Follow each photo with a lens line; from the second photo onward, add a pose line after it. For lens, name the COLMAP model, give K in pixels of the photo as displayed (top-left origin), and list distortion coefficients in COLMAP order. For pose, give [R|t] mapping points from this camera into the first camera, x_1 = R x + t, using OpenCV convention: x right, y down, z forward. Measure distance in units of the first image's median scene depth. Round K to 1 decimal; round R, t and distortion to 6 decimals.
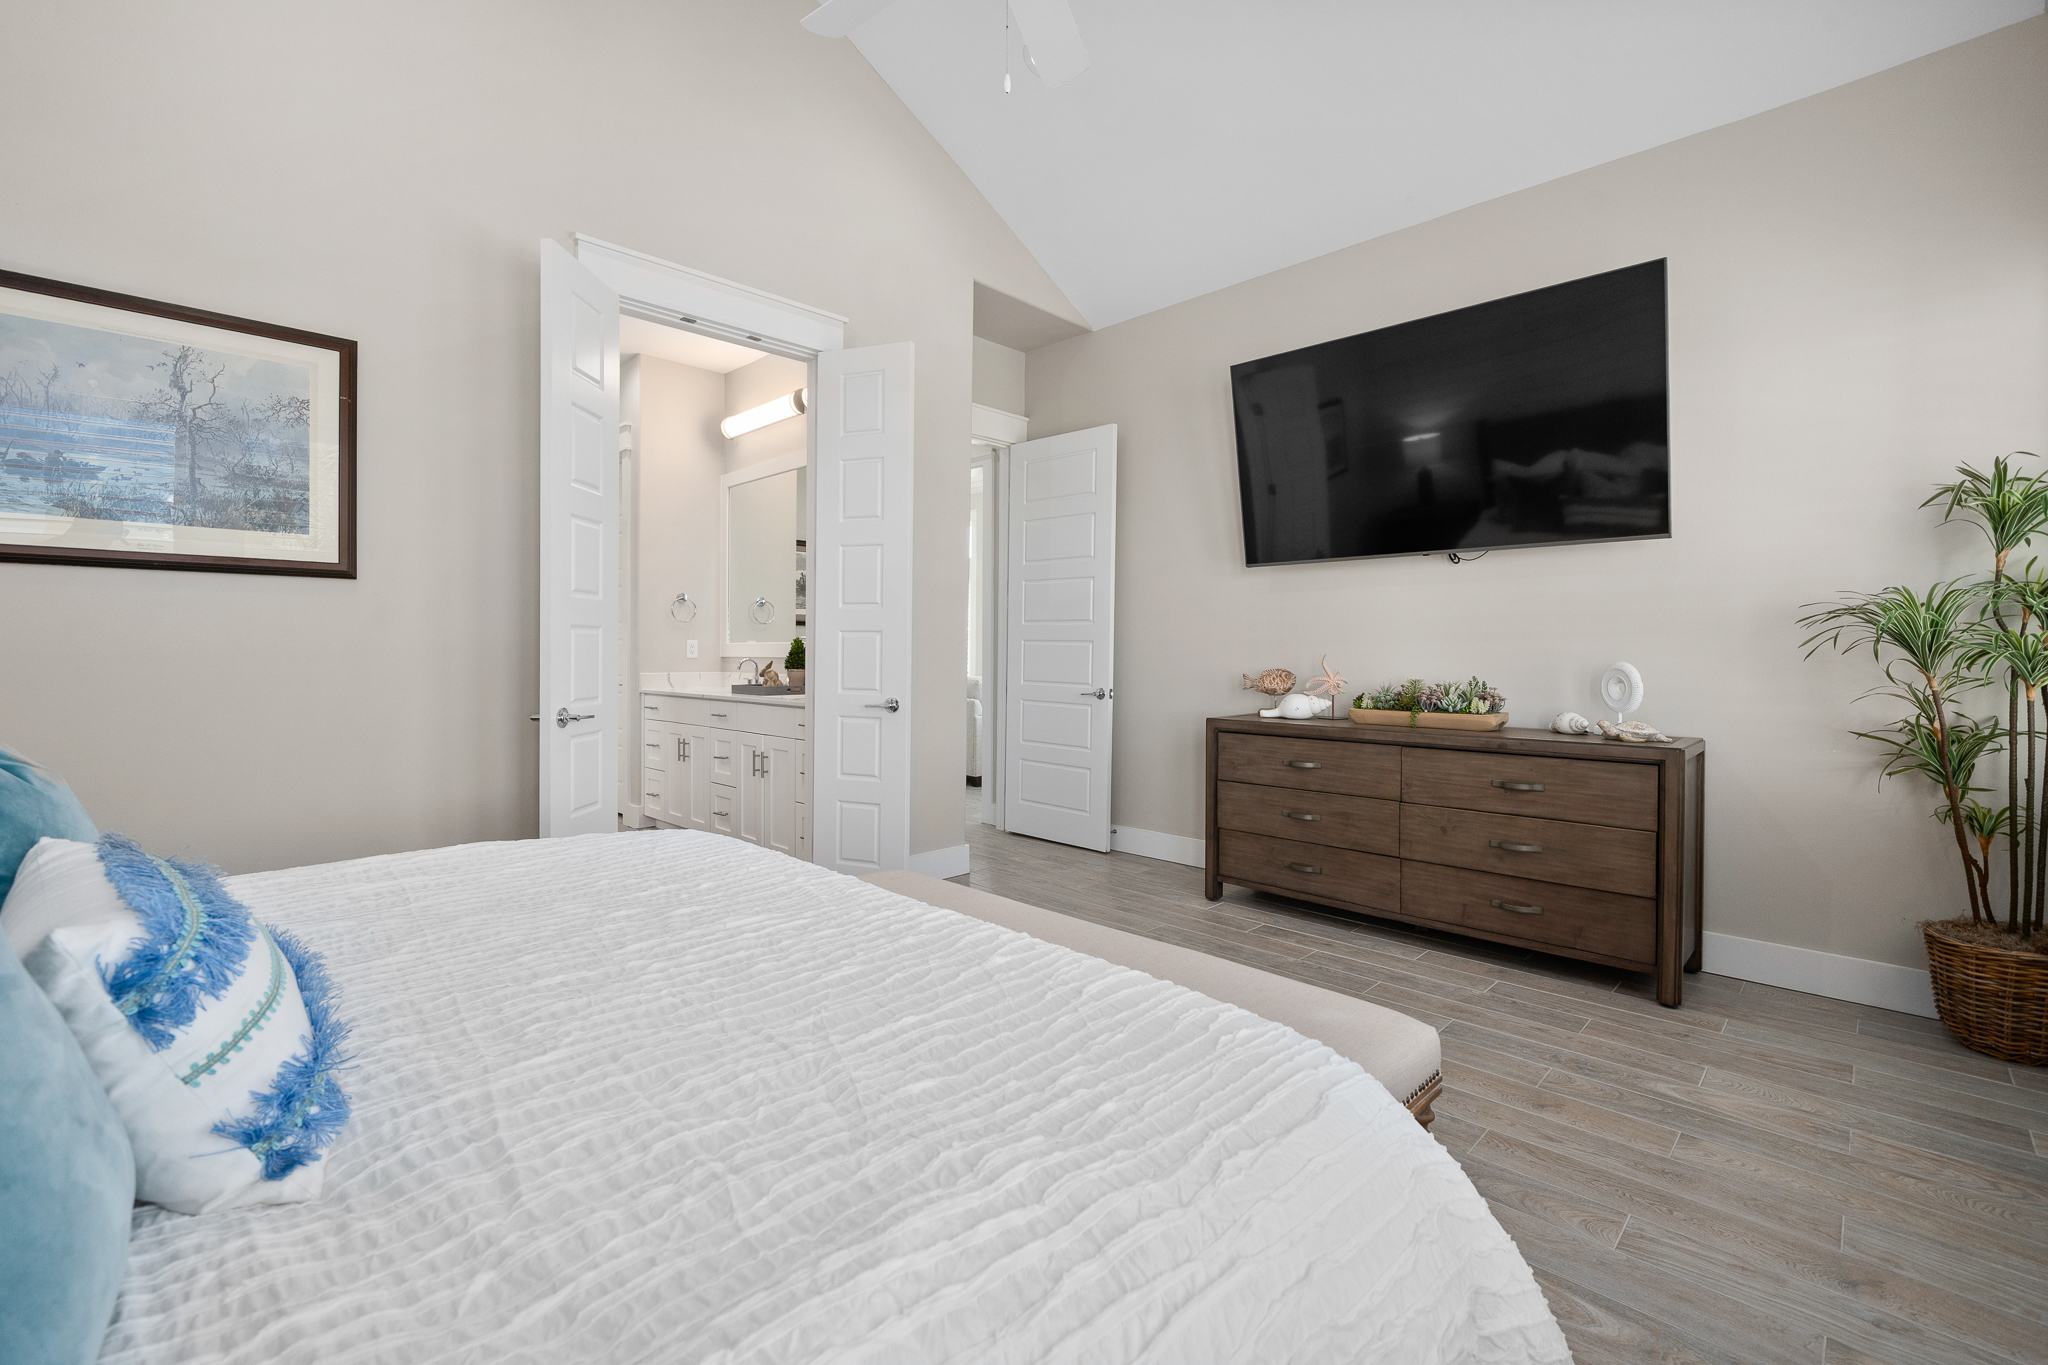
lens RADIAL K [[861.6, 0, 1015.5], [0, 861.6, 666.2], [0, 0, 1]] dist [-0.001956, -0.000430]
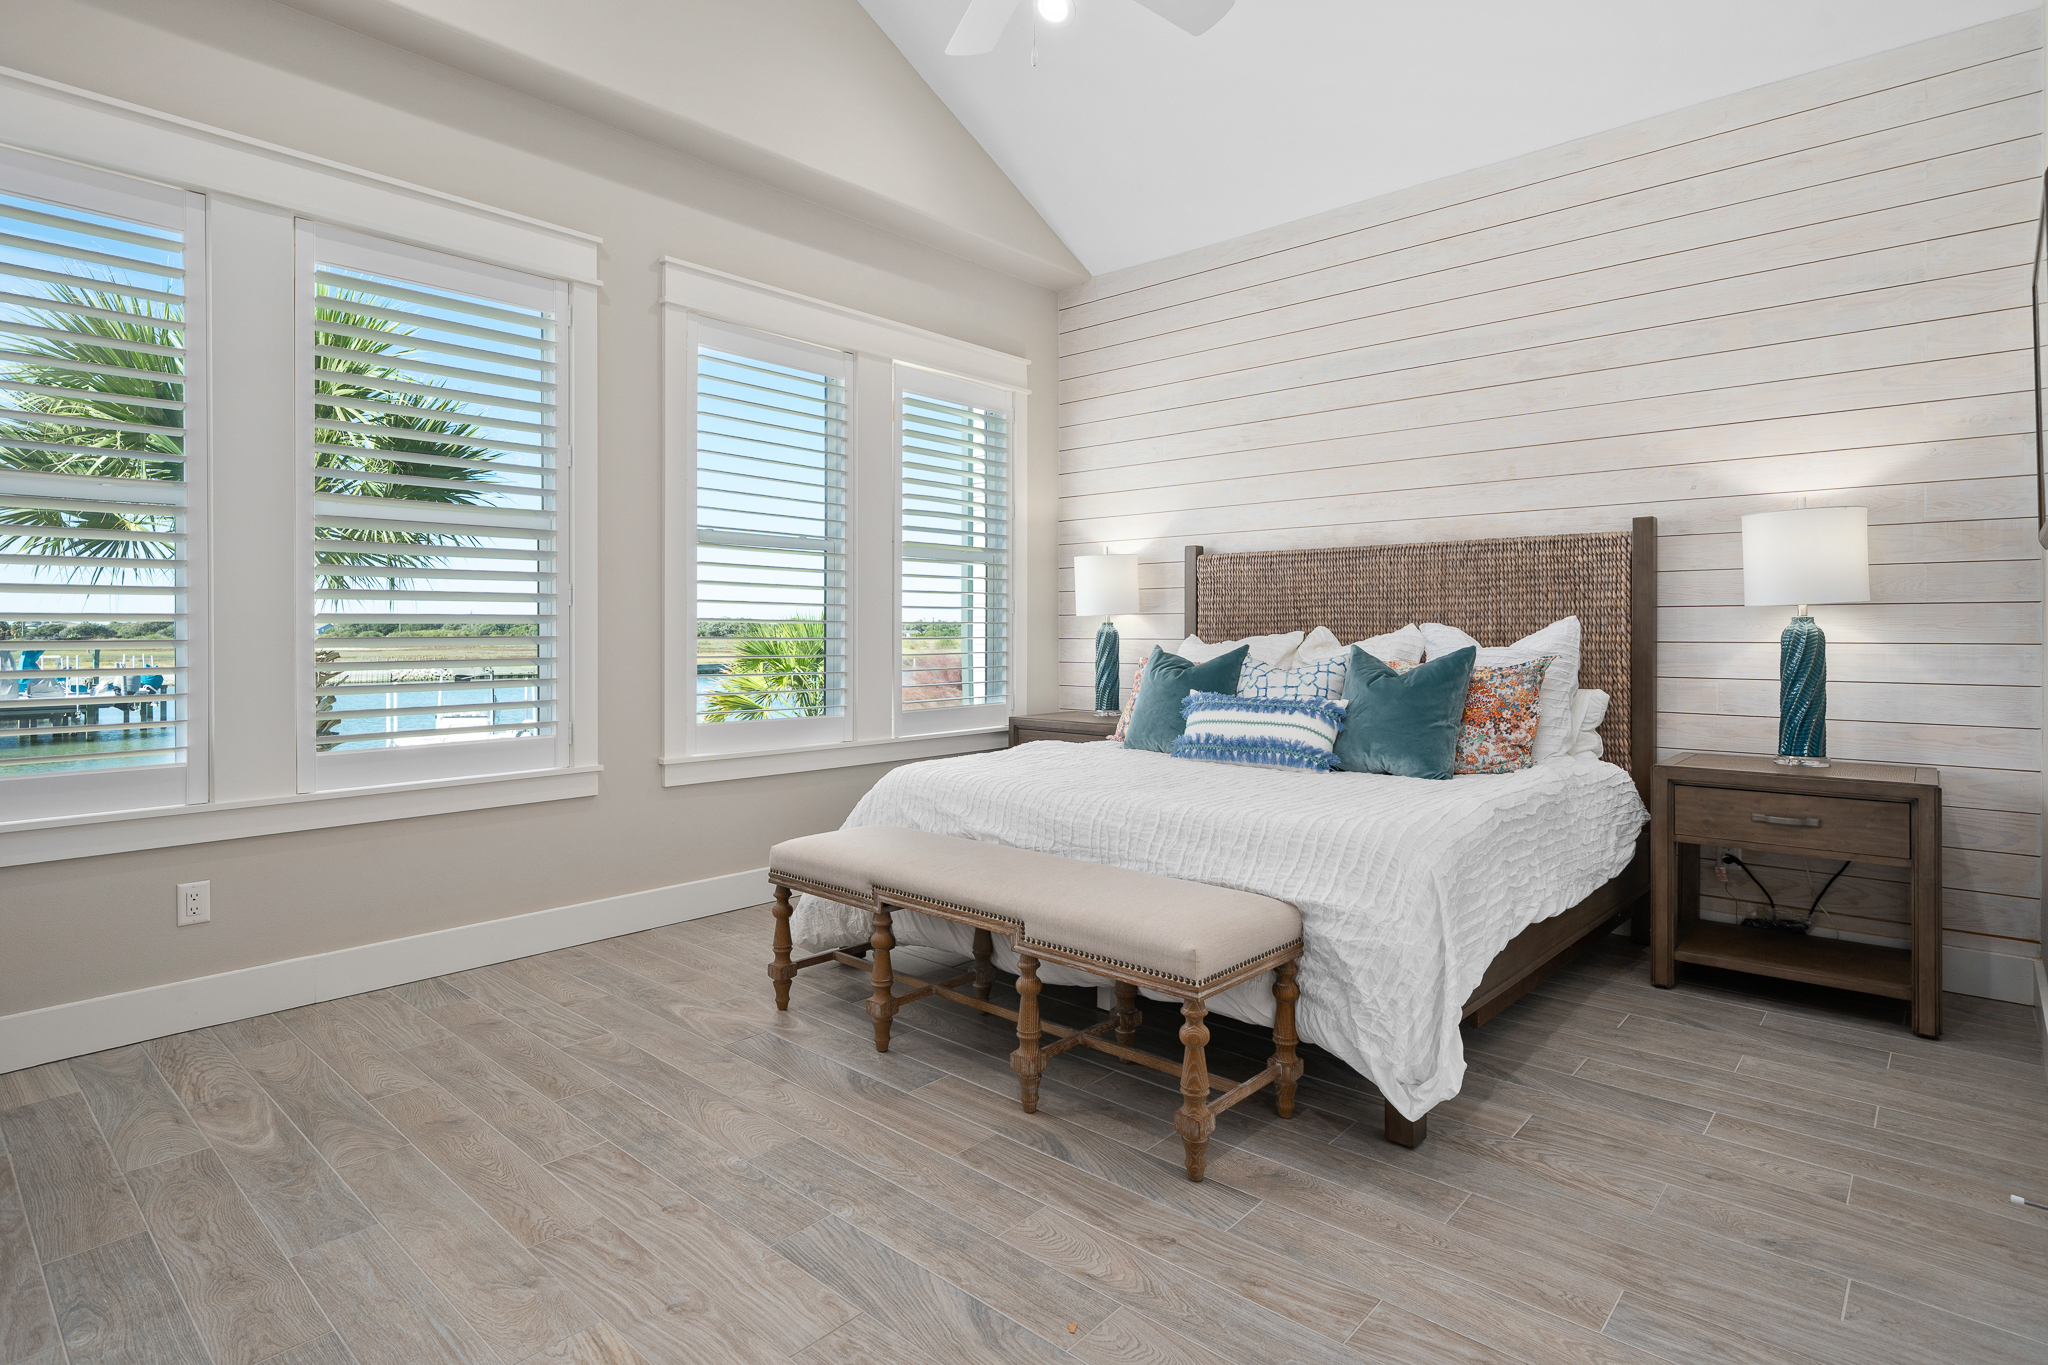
lens RADIAL K [[1053.4, 0, 1016.5], [0, 1053.4, 654.2], [0, 0, 1]] dist [0.000253, -0.000052]
pose [[-0.998399, -0.008577, -0.055907, 0.076395], [-0.010269, 0.999496, 0.030055, -0.033892], [0.055621, 0.030581, -0.997984, 2.231150]]
